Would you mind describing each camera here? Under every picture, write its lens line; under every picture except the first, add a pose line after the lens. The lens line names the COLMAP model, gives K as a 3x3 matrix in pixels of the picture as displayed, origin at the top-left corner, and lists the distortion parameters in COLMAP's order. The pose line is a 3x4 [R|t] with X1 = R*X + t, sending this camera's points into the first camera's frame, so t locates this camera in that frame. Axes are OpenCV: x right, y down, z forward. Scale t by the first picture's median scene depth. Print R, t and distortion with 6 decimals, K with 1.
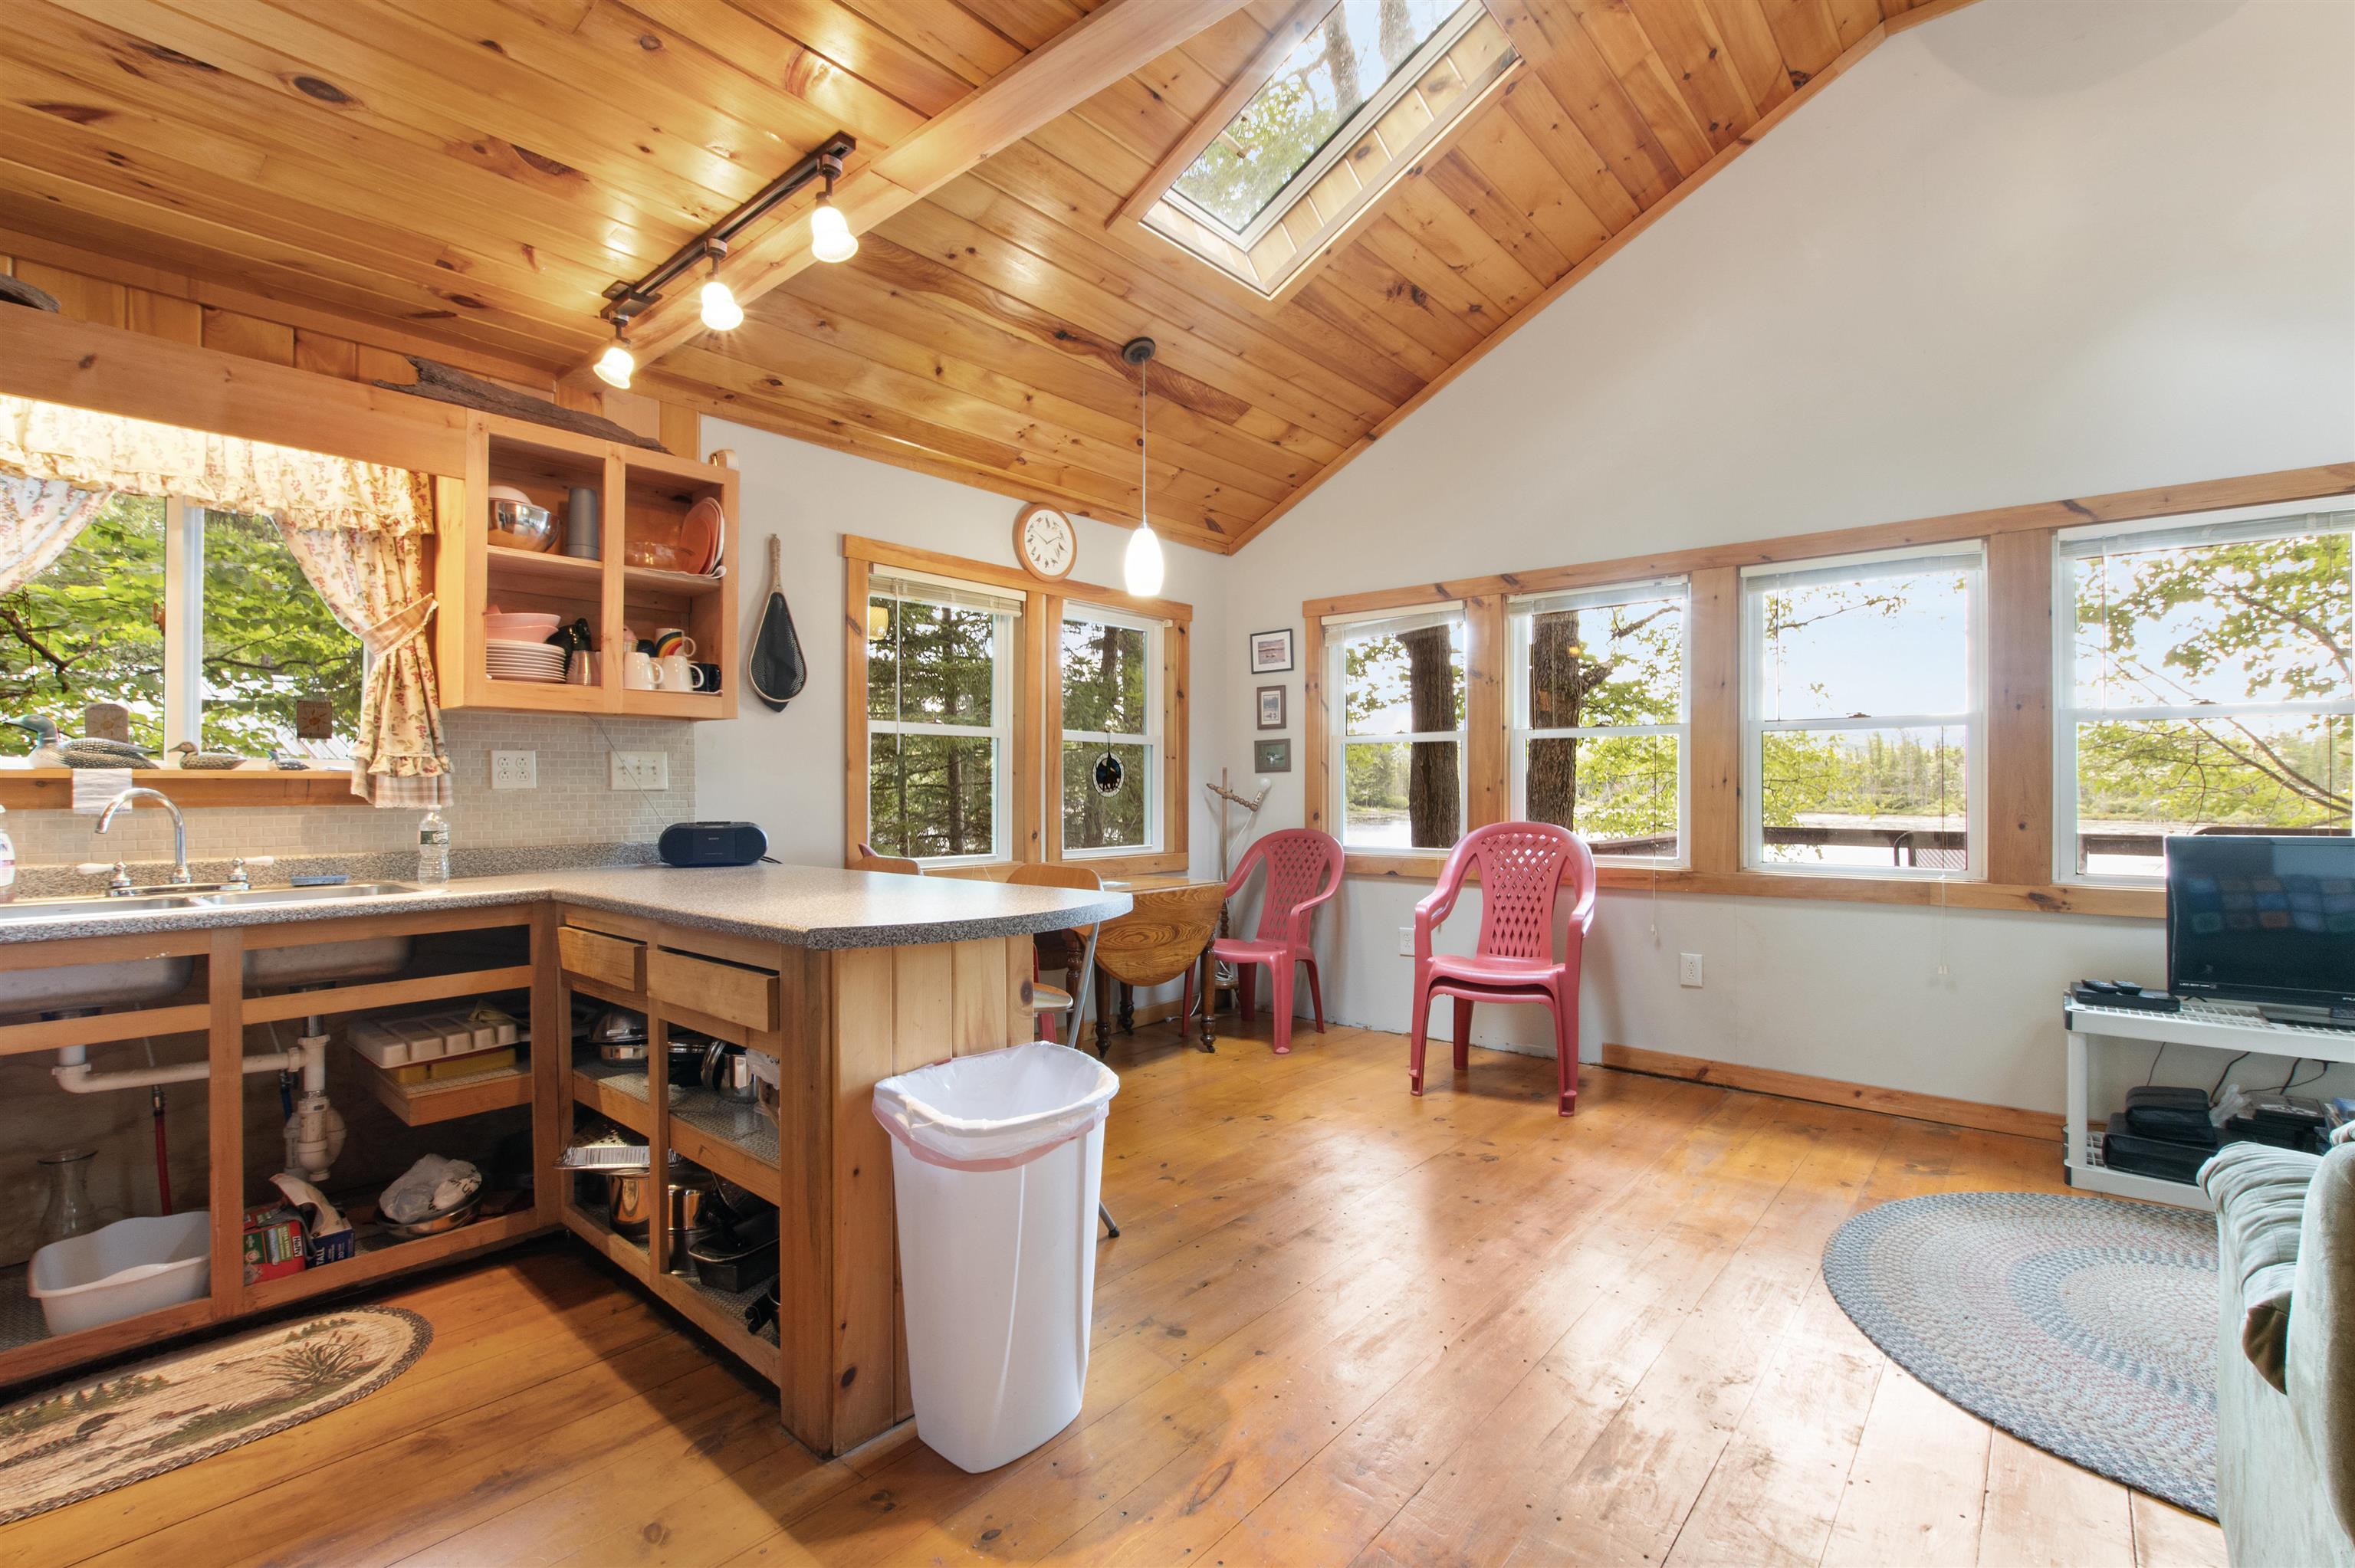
lens RADIAL K [[1050.2, 0, 1193.9], [0, 1050.2, 790.8], [0, 0, 1]] dist [-0.026436, 0.003826]
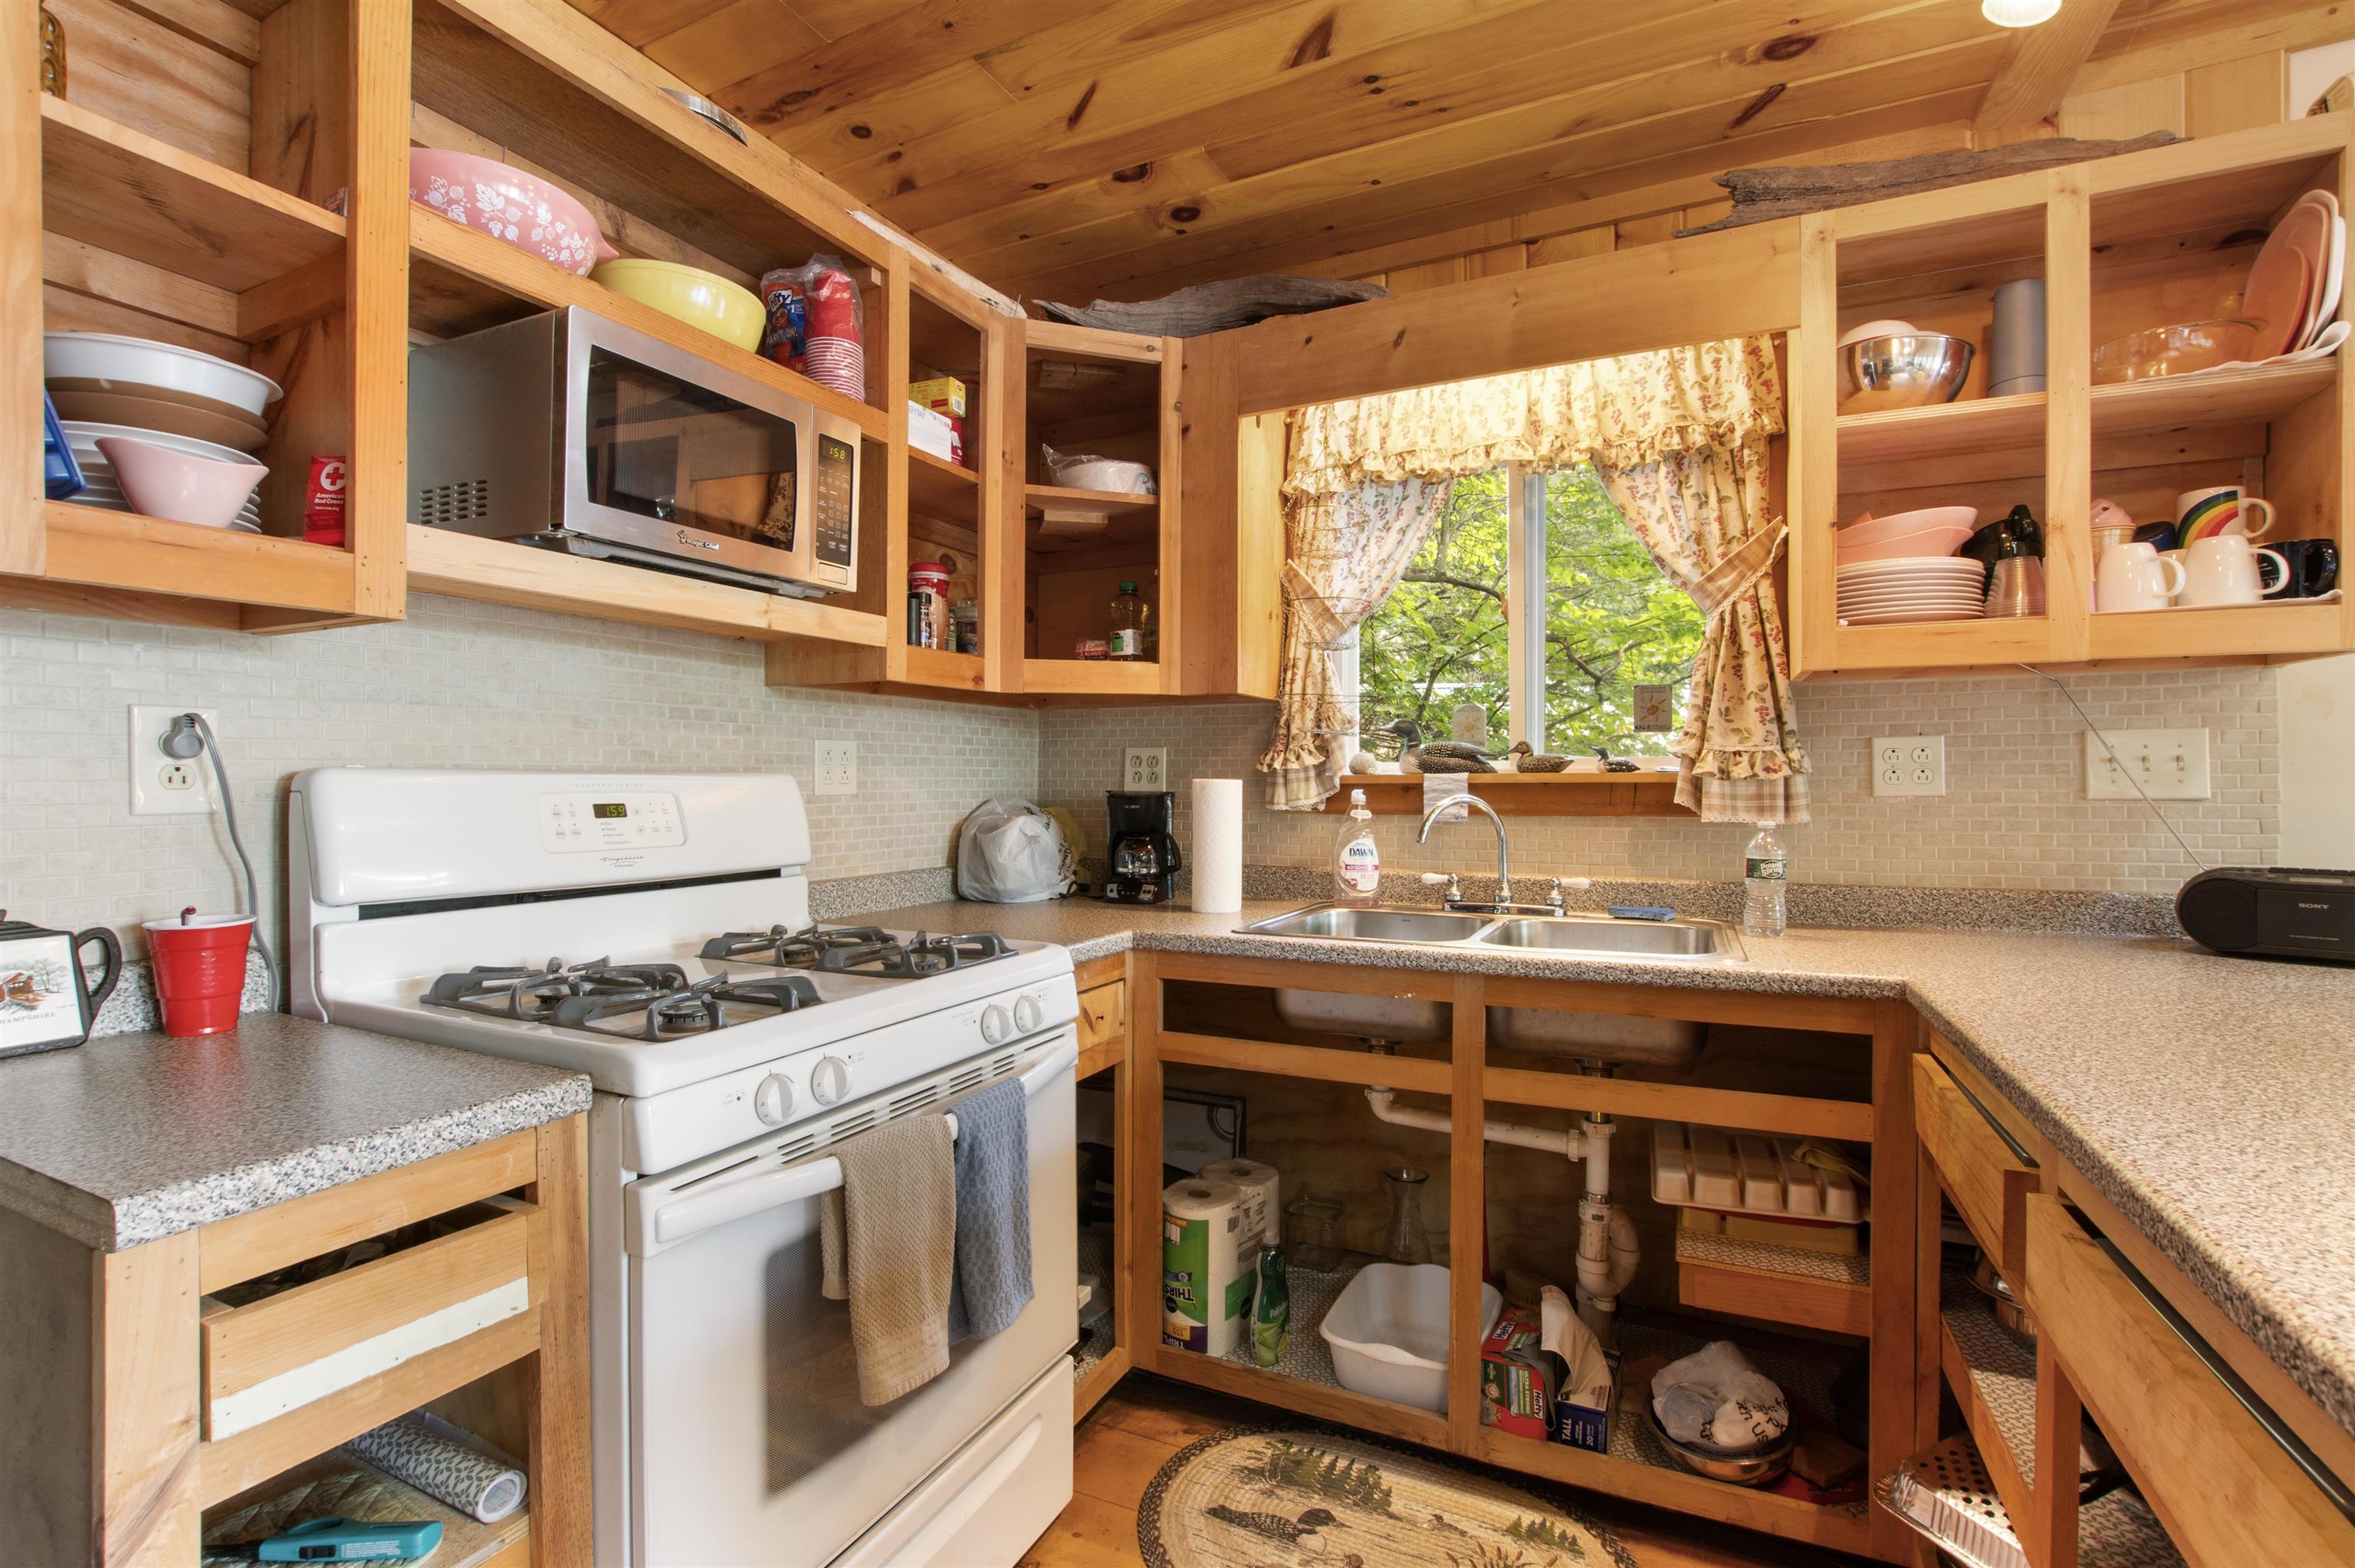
lens RADIAL K [[1050.2, 0, 1180.7], [0, 1050.2, 788.5], [0, 0, 1]] dist [-0.026436, 0.003826]
pose [[0.255062, 0.006606, -0.966902, -0.153777], [-0.000756, 0.999978, 0.006633, -0.011007], [0.966925, -0.000961, 0.255061, 0.414504]]
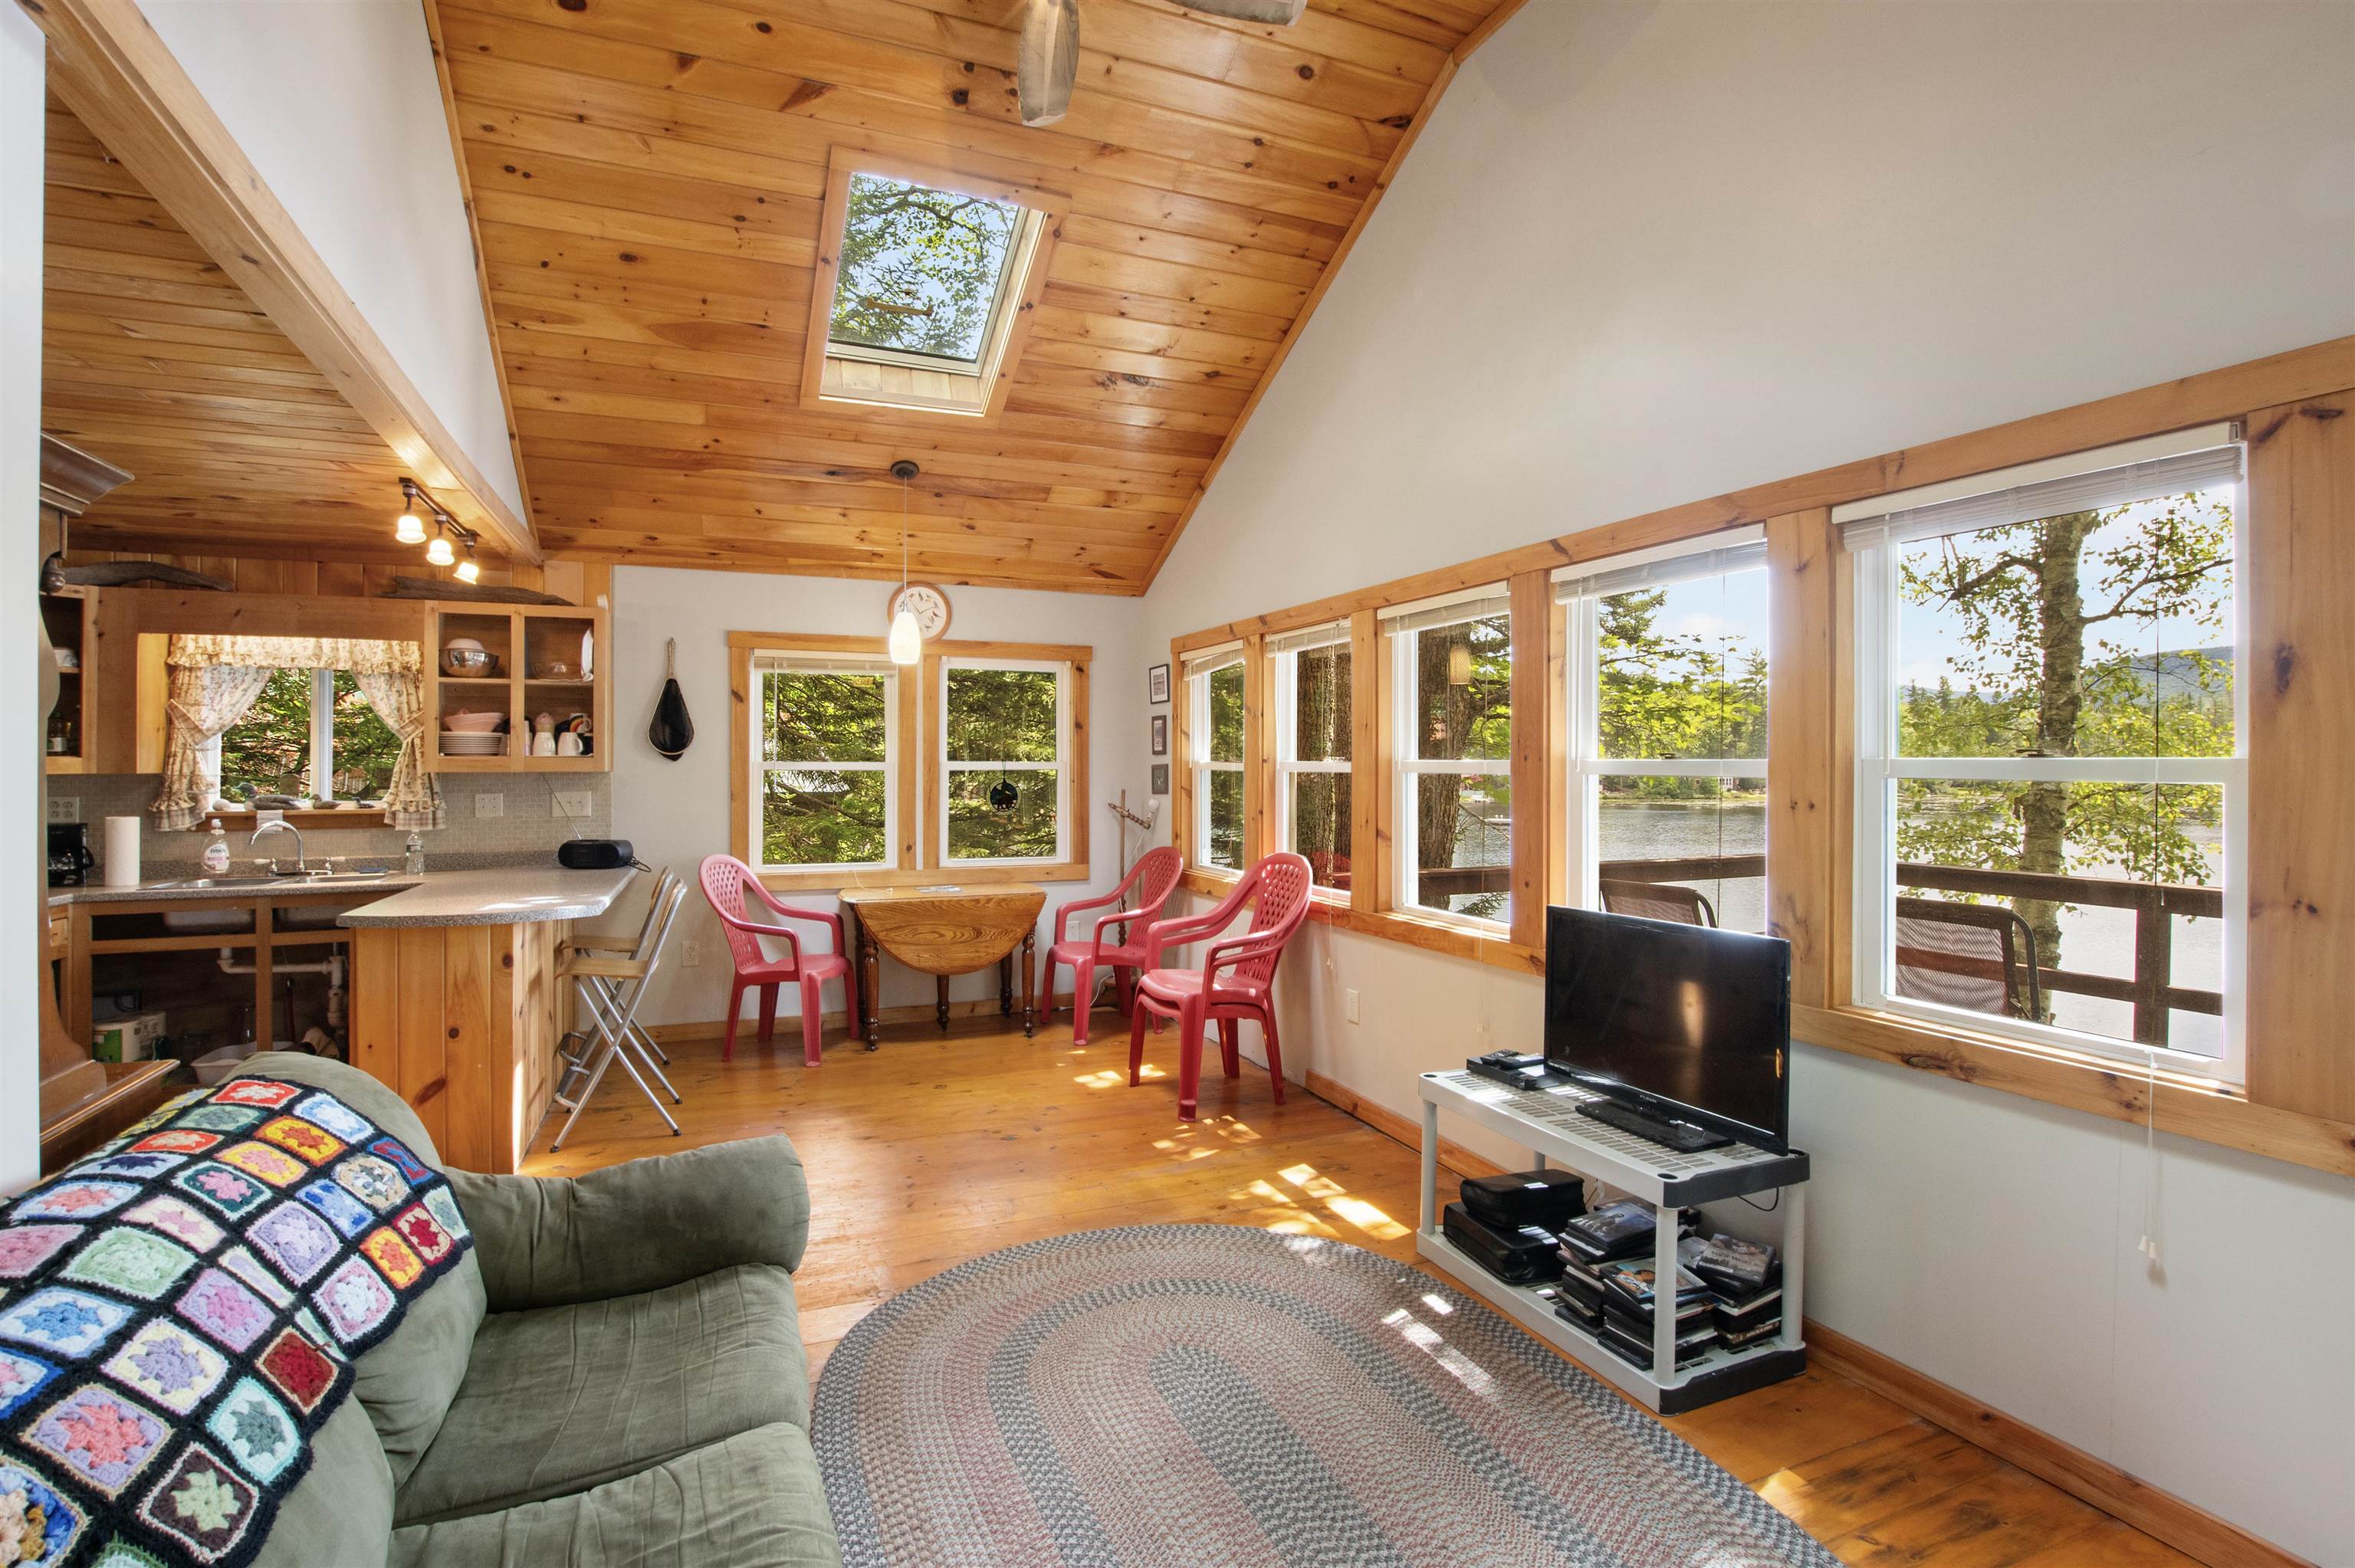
lens RADIAL K [[1130.5, 0, 1177.7], [0, 1130.5, 761.1], [0, 0, 1]] dist [-0.015499, -0.001613]
pose [[0.888954, -0.000986, -0.457996, 1.160616], [-0.000651, 0.999994, -0.003417, -0.087875], [0.457997, 0.003335, 0.888948, -0.081151]]
